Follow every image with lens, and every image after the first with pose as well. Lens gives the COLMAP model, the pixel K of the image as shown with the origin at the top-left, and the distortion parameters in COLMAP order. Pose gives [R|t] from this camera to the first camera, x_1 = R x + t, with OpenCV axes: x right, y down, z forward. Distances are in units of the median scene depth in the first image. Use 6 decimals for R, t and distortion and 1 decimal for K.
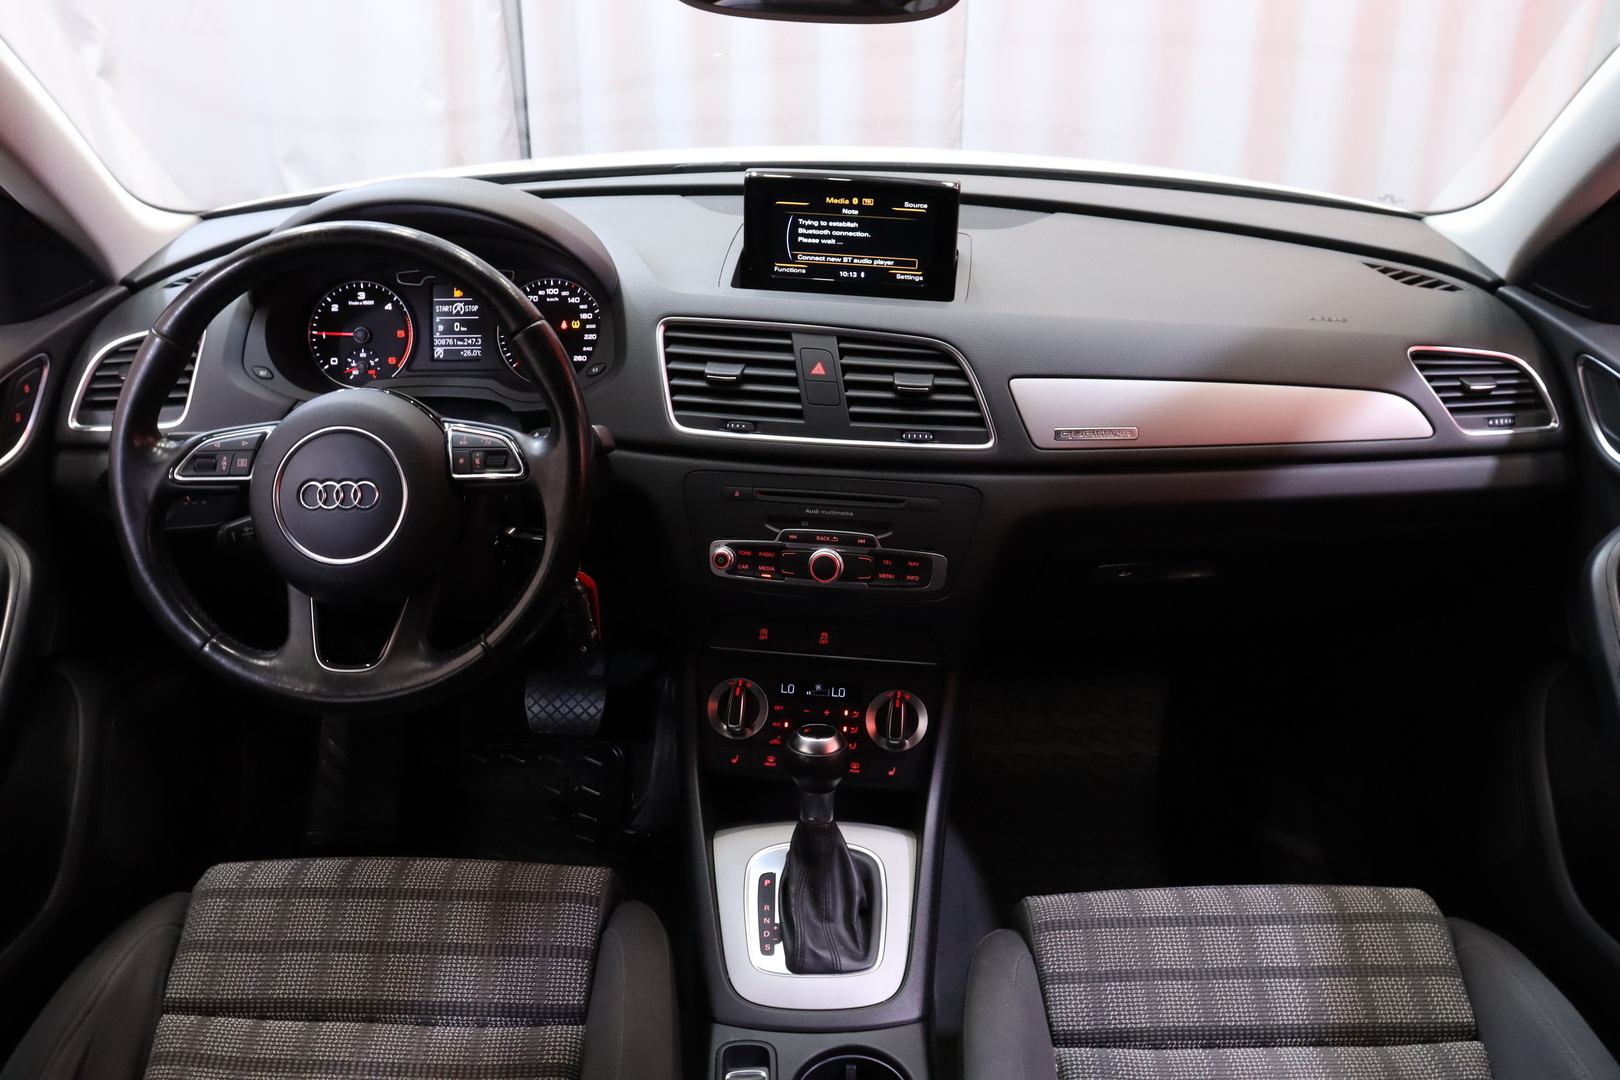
lens RADIAL K [[1314.3, 0, 810.0], [0, 1314.3, 540.0], [0, 0, 1]] dist [-0.190587, 0.148607]
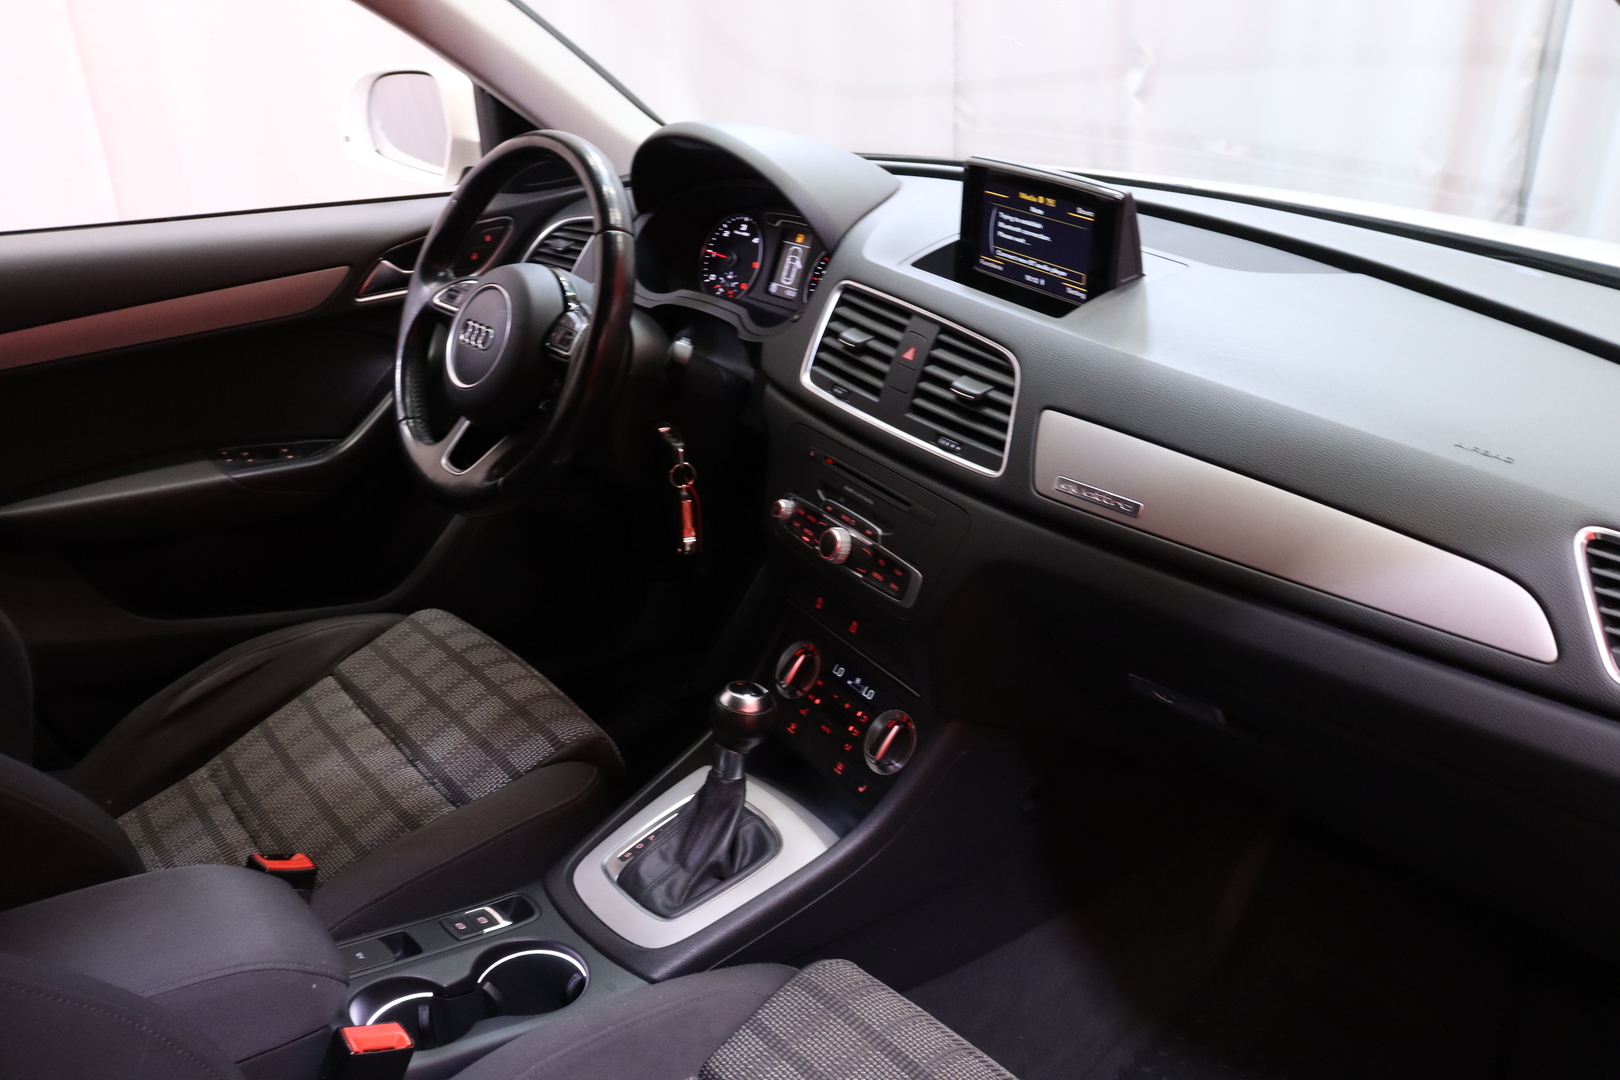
lens RADIAL K [[1314.3, 0, 810.0], [0, 1314.3, 540.0], [0, 0, 1]] dist [-0.190587, 0.148607]
pose [[0.641999, 0.312263, -0.700235, 0.640455], [-0.346221, 0.932956, 0.098616, -0.068755], [0.684082, 0.179125, 0.707069, 0.280094]]
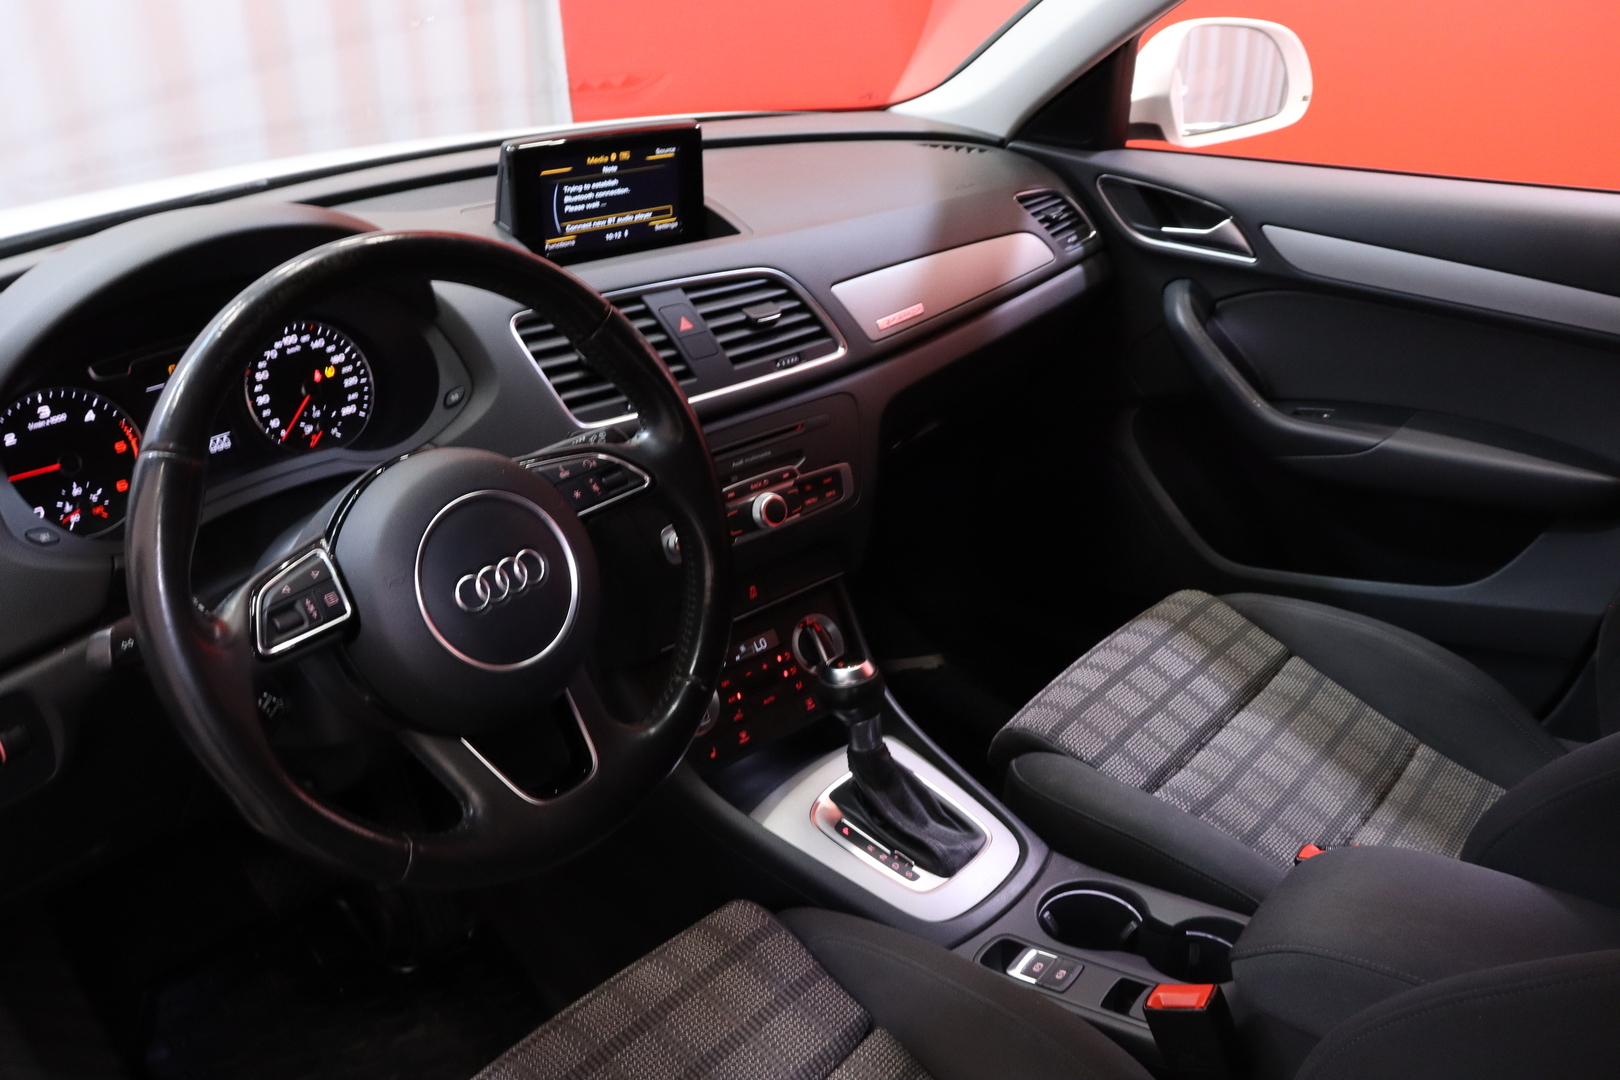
lens RADIAL K [[1314.3, 0, 810.0], [0, 1314.3, 540.0], [0, 0, 1]] dist [-0.190587, 0.148607]
pose [[0.660885, -0.345044, 0.666465, -0.591479], [0.350670, 0.927114, 0.132253, -0.074322], [-0.663522, 0.146305, 0.733712, 0.248853]]
